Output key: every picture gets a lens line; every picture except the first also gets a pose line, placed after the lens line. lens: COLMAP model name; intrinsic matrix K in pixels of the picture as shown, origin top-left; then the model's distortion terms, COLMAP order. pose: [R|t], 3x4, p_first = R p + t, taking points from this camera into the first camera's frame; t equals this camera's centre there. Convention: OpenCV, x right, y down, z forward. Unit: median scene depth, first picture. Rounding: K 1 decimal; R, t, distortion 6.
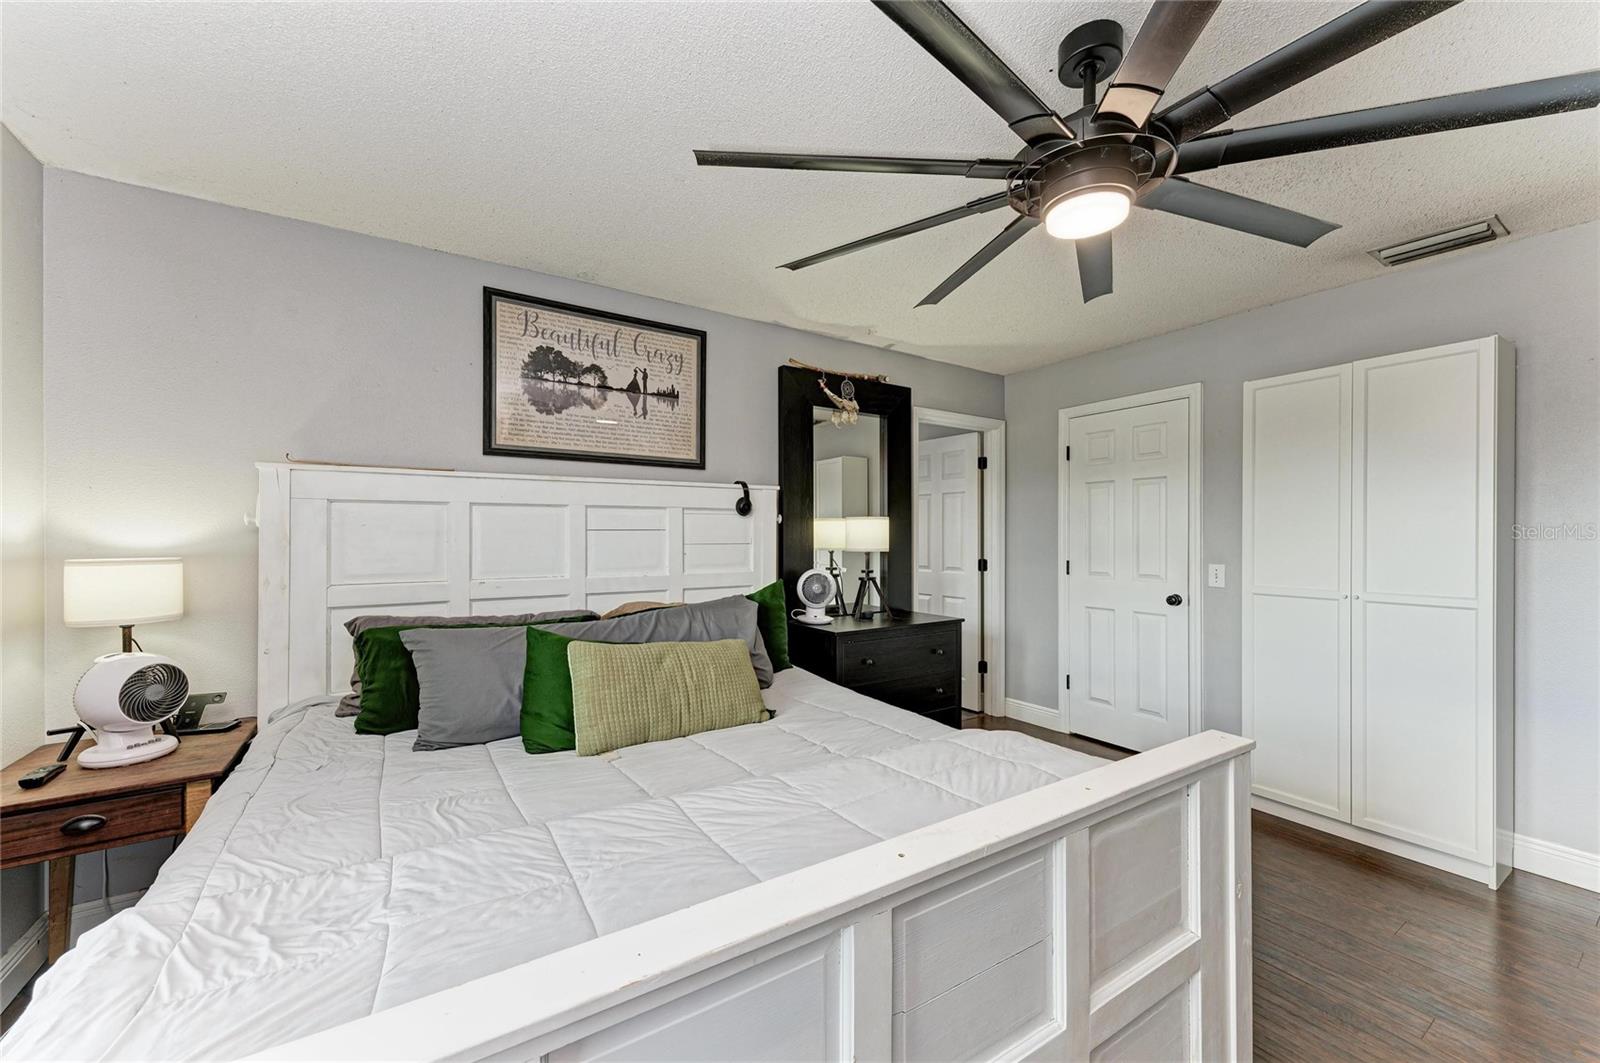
lens RADIAL K [[613.0, 0, 797.2], [0, 613.0, 536.2], [0, 0, 1]] dist [0.030430, -0.002215]
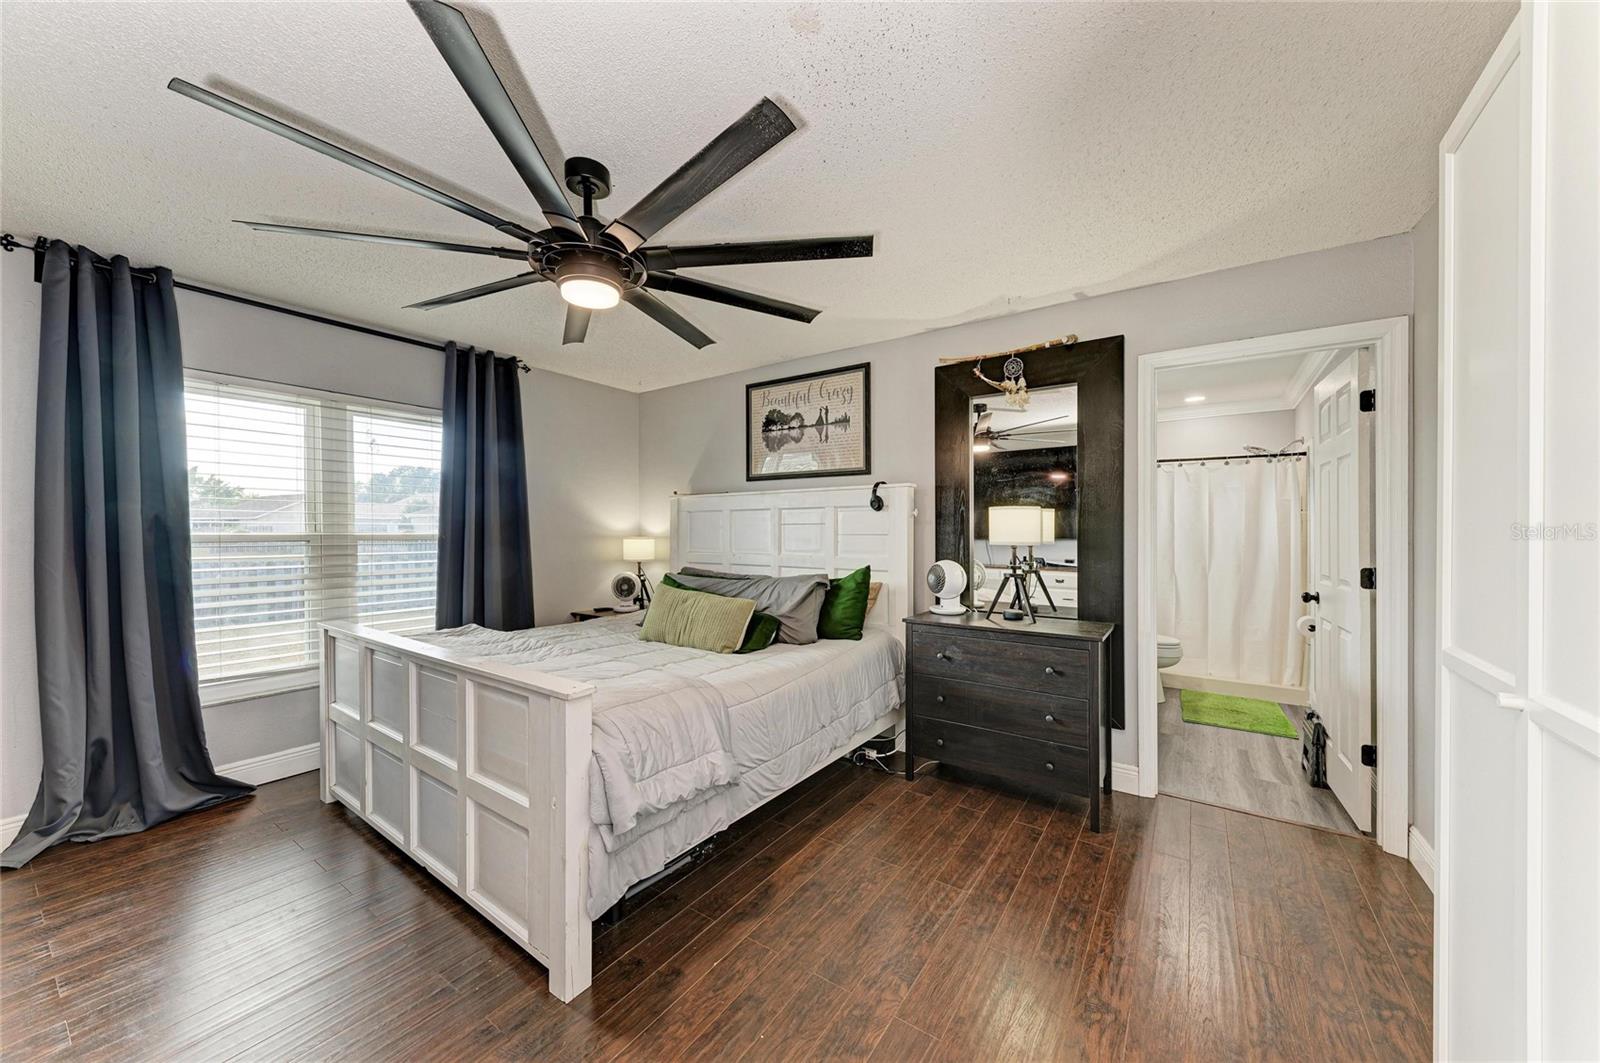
lens RADIAL K [[571.6, 0, 810.1], [0, 571.6, 533.3], [0, 0, 1]] dist [0.011885, -0.000696]
pose [[0.388302, 0.008064, -0.921497, 0.917075], [0.000871, 0.999958, 0.009117, -0.000755], [0.921532, -0.004343, 0.388279, 0.472971]]
